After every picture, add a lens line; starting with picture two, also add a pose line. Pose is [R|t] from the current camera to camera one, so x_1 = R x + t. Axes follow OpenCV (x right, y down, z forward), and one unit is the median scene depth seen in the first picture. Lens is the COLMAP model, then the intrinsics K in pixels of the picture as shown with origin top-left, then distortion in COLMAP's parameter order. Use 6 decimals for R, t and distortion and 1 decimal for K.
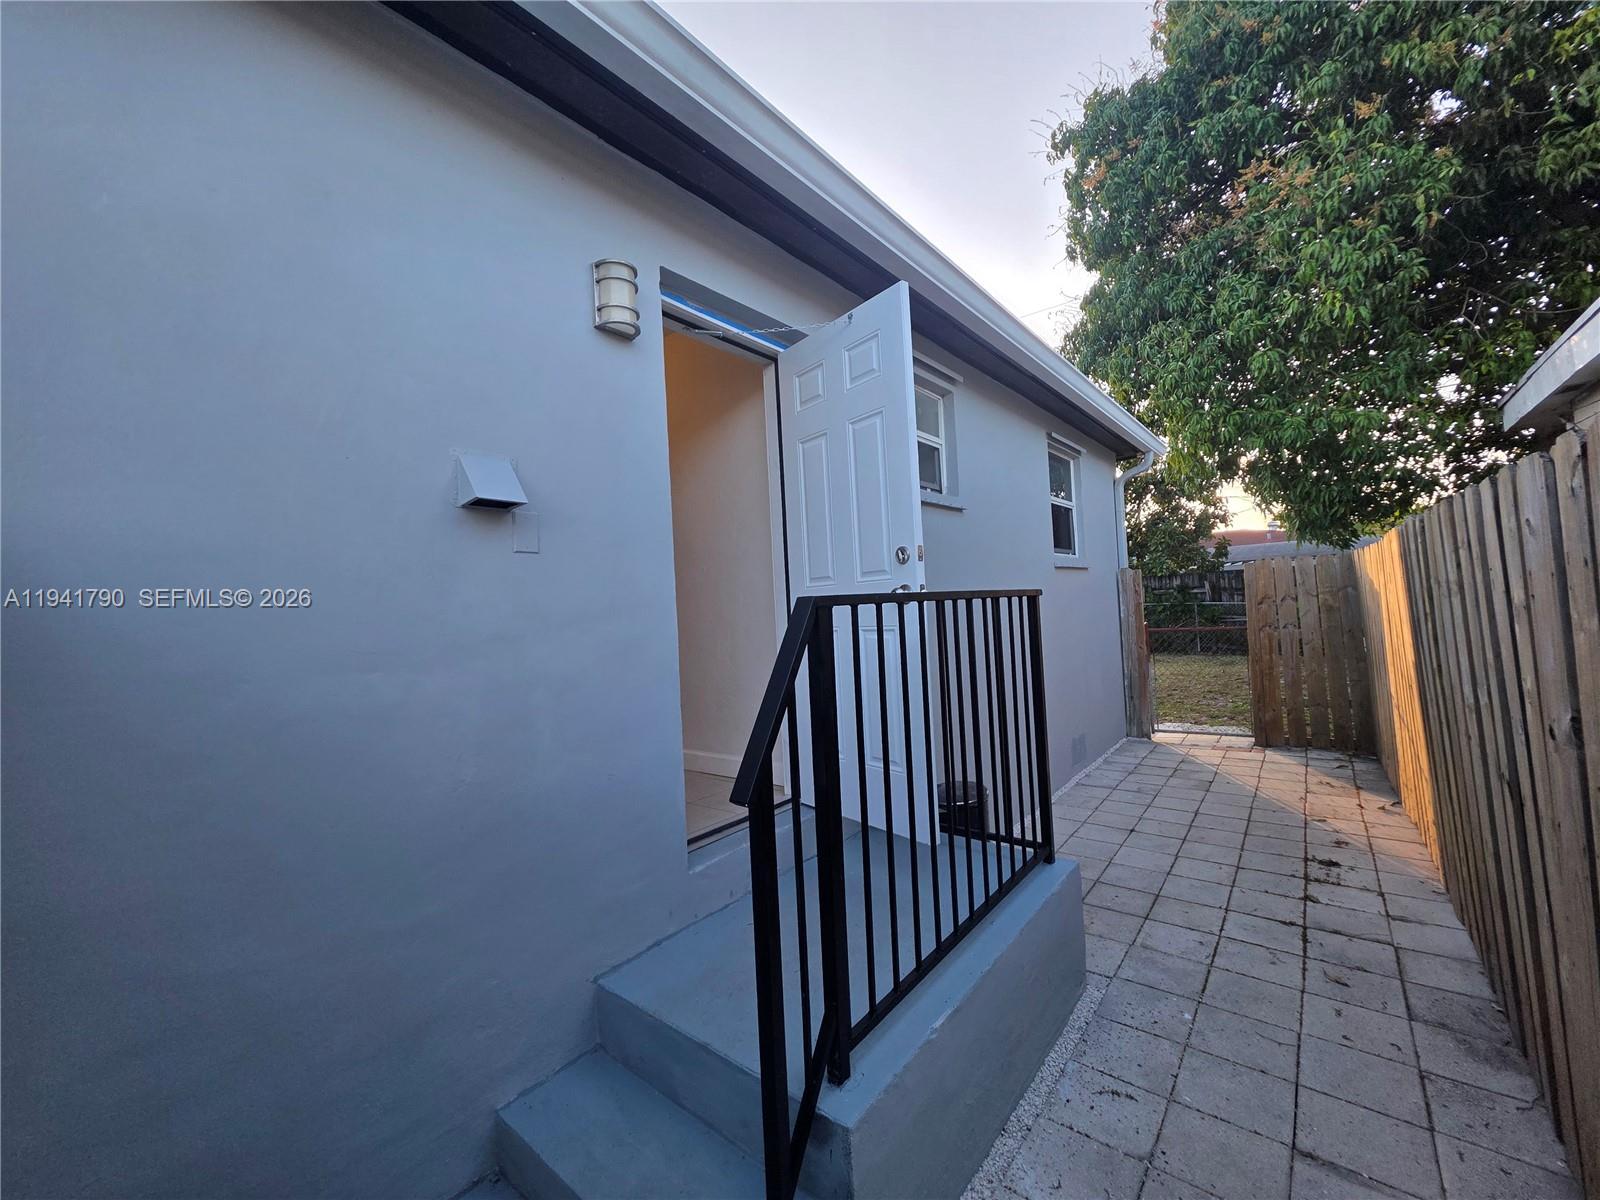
lens RADIAL K [[635.3, 0, 800.0], [0, 635.3, 600.0], [0, 0, 1]] dist [0.002704, 0.000161]
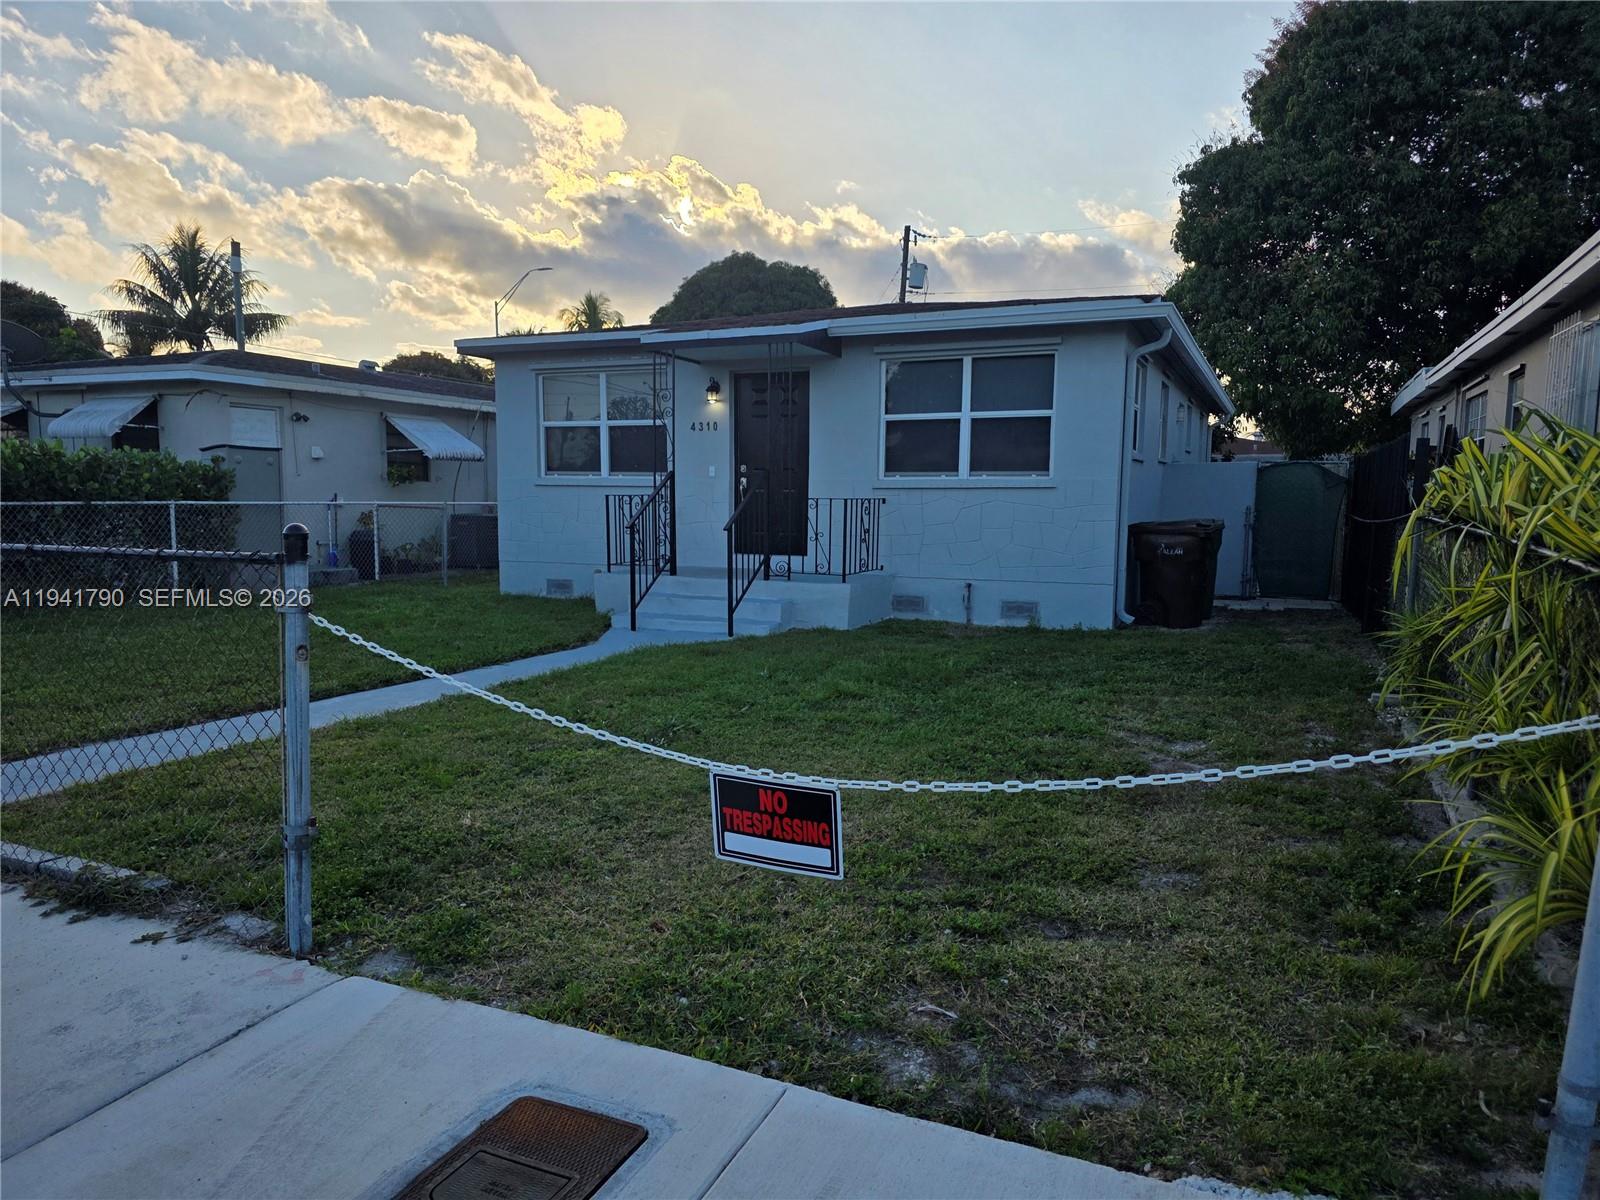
lens RADIAL K [[1078.8, 0, 800.0], [0, 1078.8, 600.0], [0, 0, 1]] dist [0.062646, -0.046935]
pose [[0.964673, 0.038584, 0.260608, -1.040675], [-0.066168, 0.992993, 0.097909, 0.051314], [-0.255004, -0.111694, 0.960467, -1.273788]]
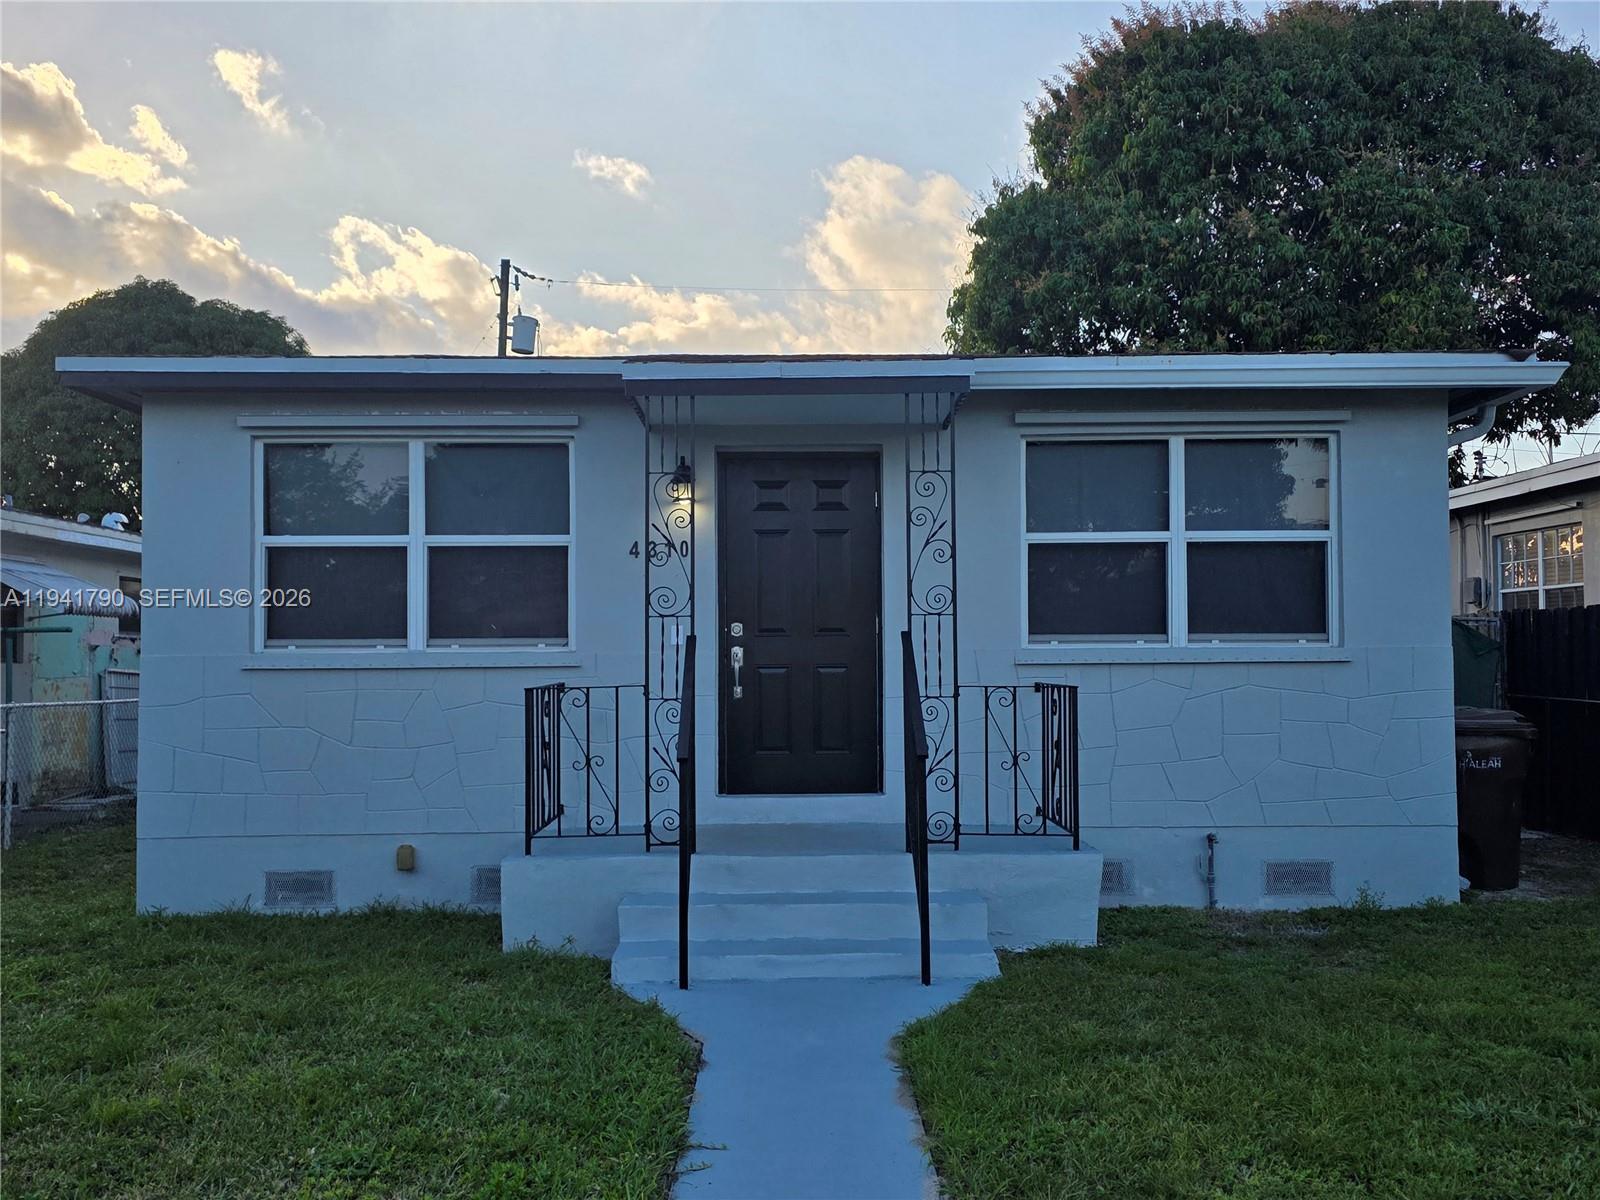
lens RADIAL K [[1521.8, 0, 800.0], [0, 1521.8, 600.0], [0, 0, 1]] dist [0.126247, -0.247647]
pose [[0.771212, 0.076412, 0.631976, -1.354041], [-0.046261, 0.996872, -0.064078, 0.066677], [-0.634896, 0.020181, 0.772334, -0.732773]]
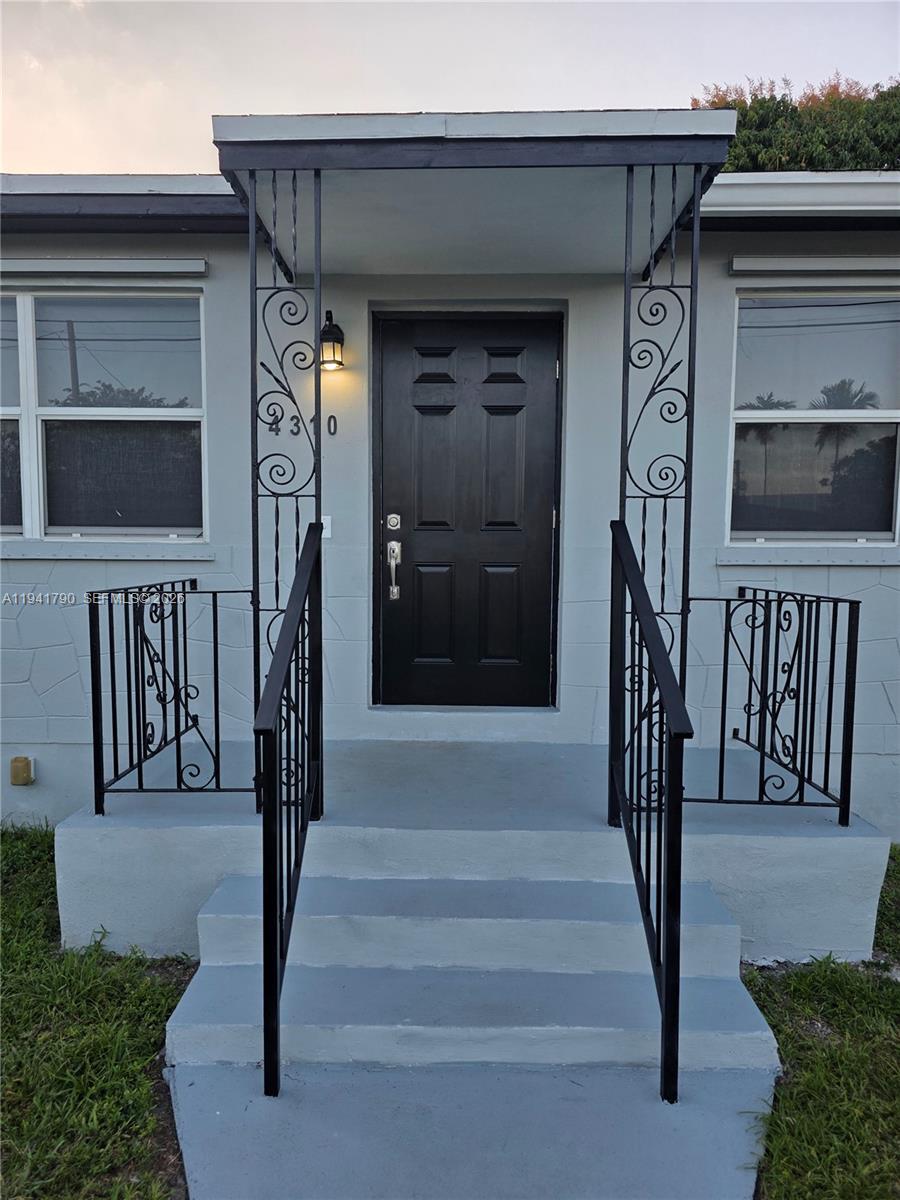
lens RADIAL K [[800.9, 0, 440.3], [0, 800.9, 602.3], [0, 0, 1]] dist [0.070512, -0.074598]
pose [[0.787512, 0.022790, 0.615878, -1.023492], [-0.060294, 0.997371, 0.040190, 0.050675], [-0.613343, -0.068784, 0.786816, -0.327282]]
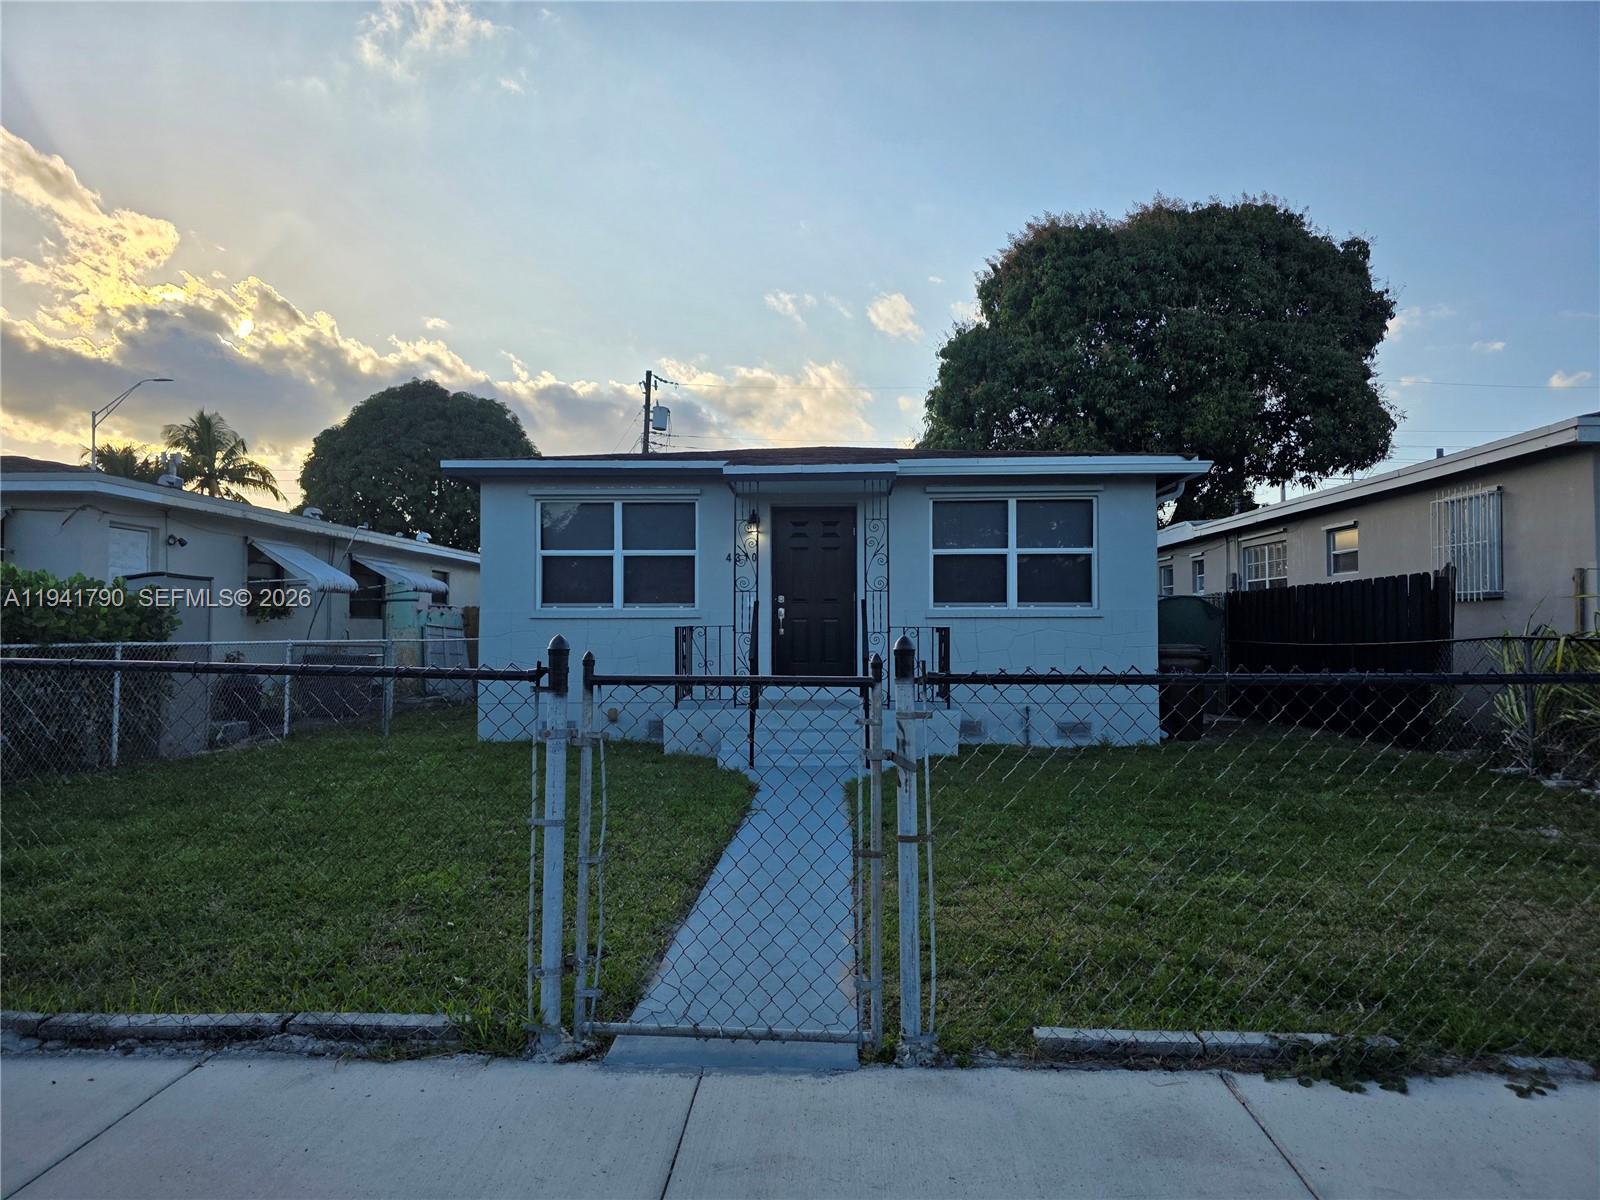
lens RADIAL K [[1067.9, 0, 786.2], [0, 1067.9, 596.9], [0, 0, 1]] dist [0.070512, -0.074598]
pose [[0.804002, 0.073098, 0.590117, -1.540077], [-0.052822, 0.997272, -0.051566, 0.089771], [-0.592276, 0.010288, 0.805669, -1.018156]]
